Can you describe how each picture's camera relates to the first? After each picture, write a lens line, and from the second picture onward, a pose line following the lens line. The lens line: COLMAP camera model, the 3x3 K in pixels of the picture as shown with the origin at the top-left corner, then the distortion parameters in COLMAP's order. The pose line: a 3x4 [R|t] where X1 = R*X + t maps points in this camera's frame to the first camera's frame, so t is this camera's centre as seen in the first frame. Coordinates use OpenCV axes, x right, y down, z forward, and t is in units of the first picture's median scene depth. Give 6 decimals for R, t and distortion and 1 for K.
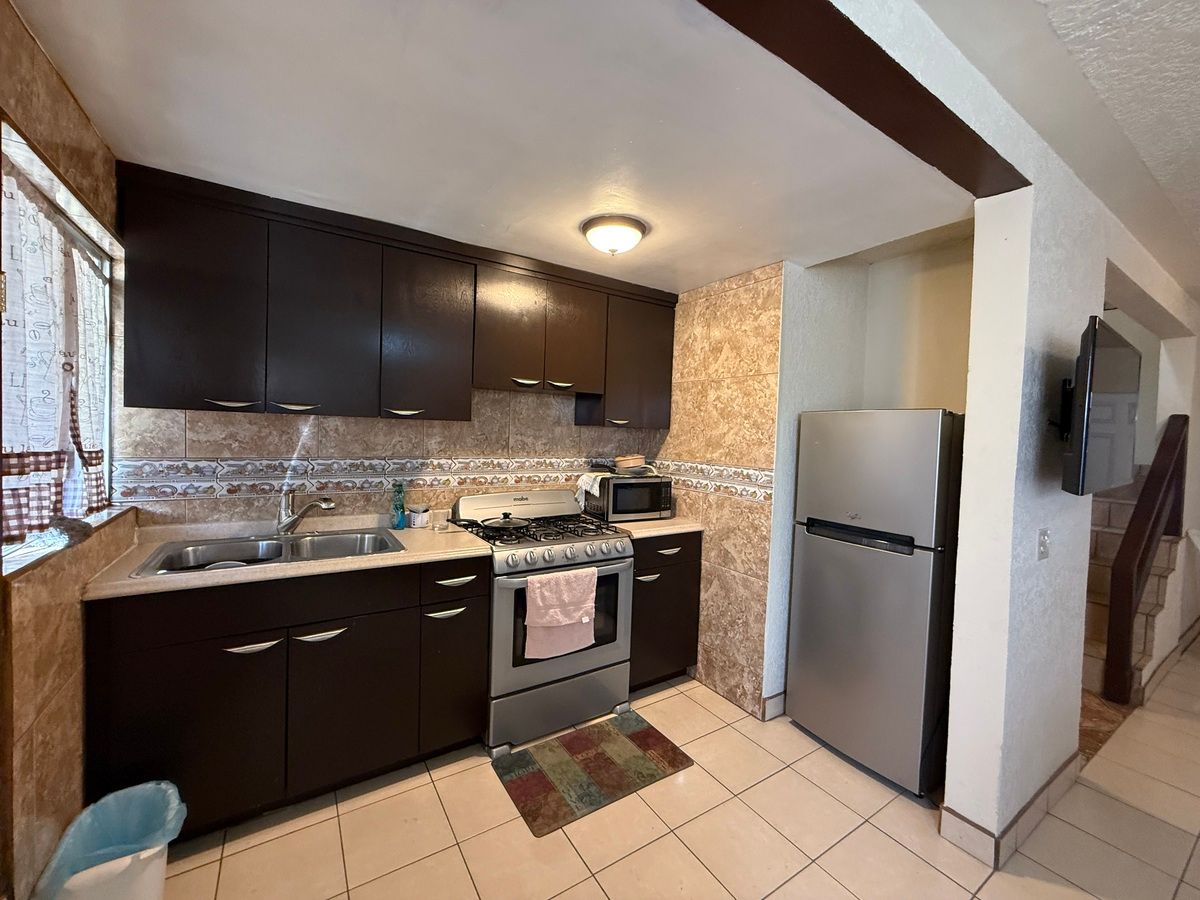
lens RADIAL K [[479.8, 0, 596.9], [0, 479.8, 448.4], [0, 0, 1]] dist [0.000319, 0.000364]
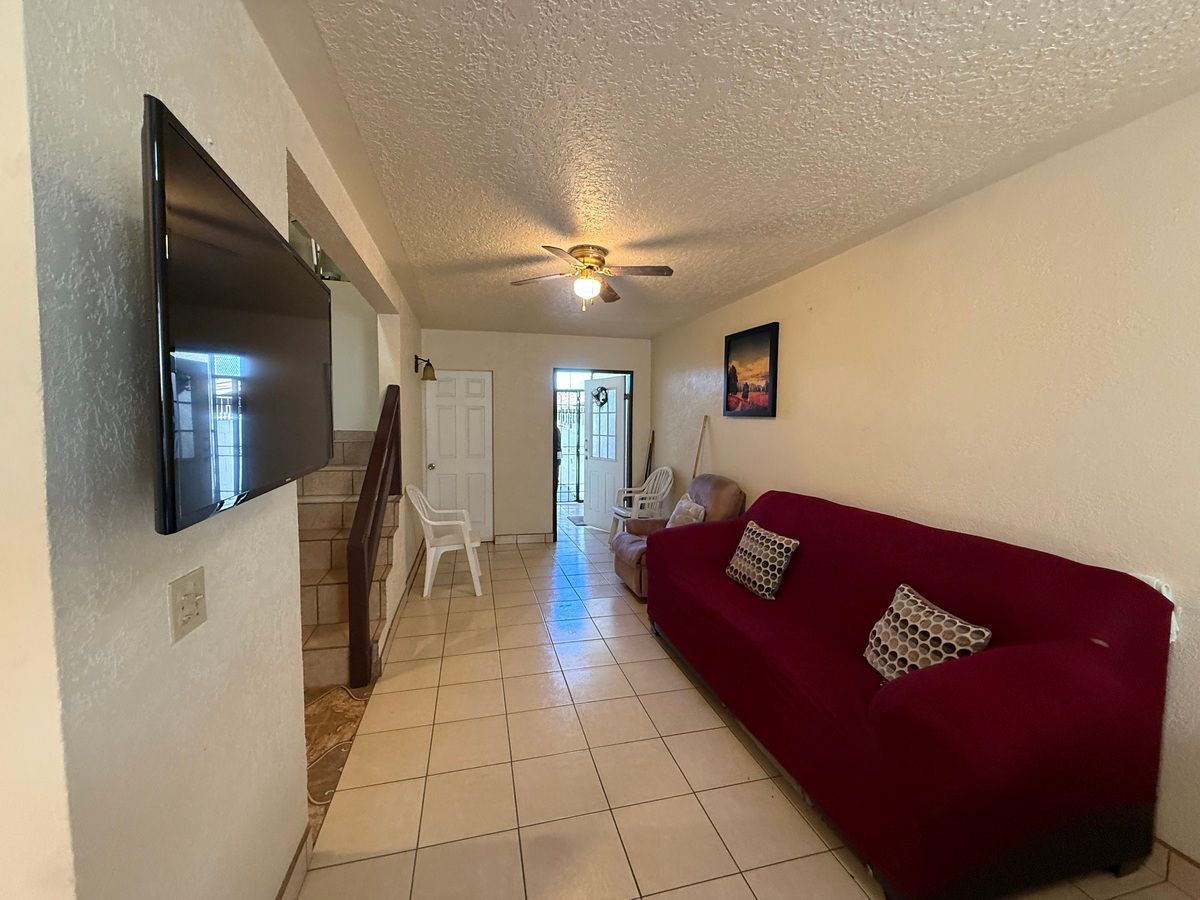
lens RADIAL K [[479.8, 0, 596.9], [0, 479.8, 448.4], [0, 0, 1]] dist [0.000319, 0.000364]
pose [[0.313616, -0.089104, 0.945360, 0.358901], [0.030668, 0.996019, 0.083705, -0.000619], [-0.949054, 0.002741, 0.315100, 0.248136]]
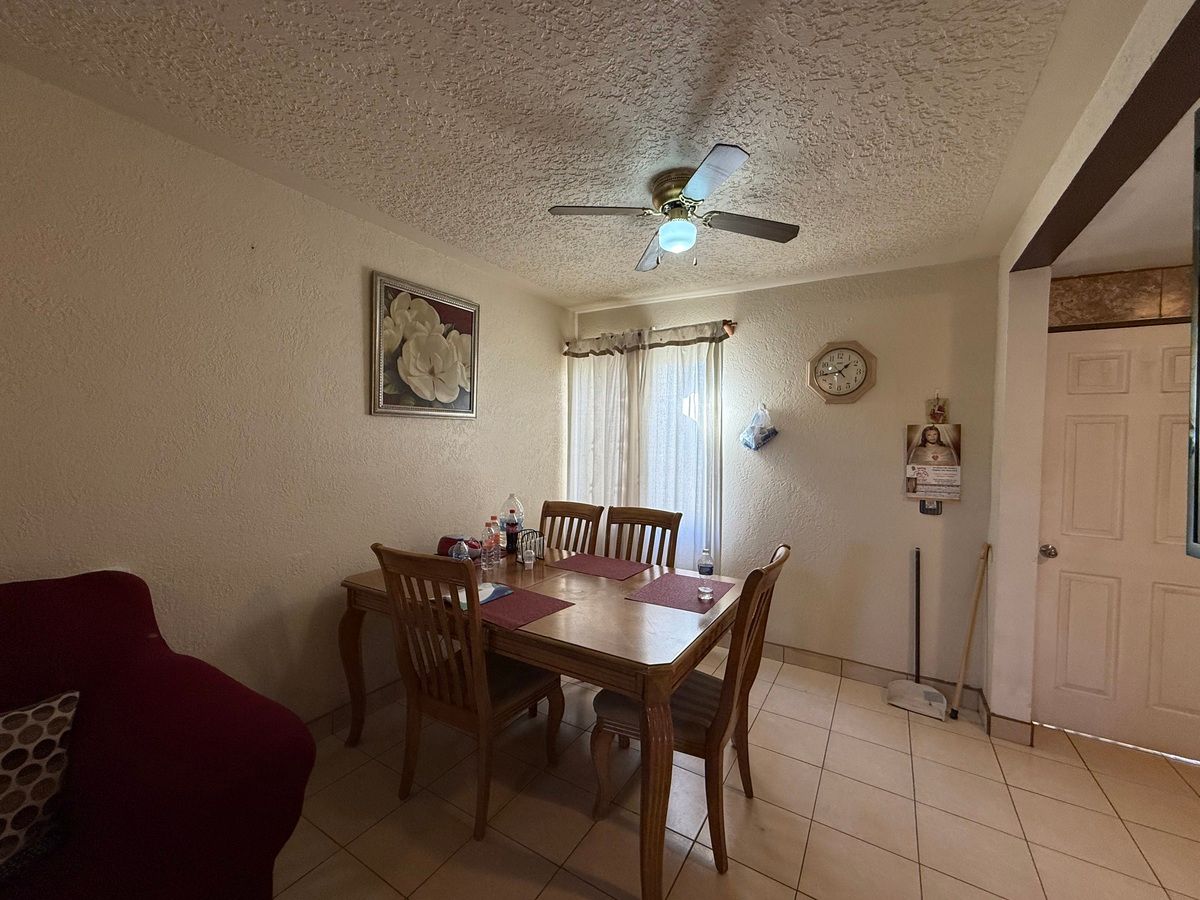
lens RADIAL K [[479.8, 0, 596.9], [0, 479.8, 448.4], [0, 0, 1]] dist [0.000319, 0.000364]
pose [[-0.897710, -0.051369, -0.437582, 1.036639], [-0.071962, 0.996938, 0.030598, 0.024884], [0.434670, 0.058957, -0.898658, 0.717895]]
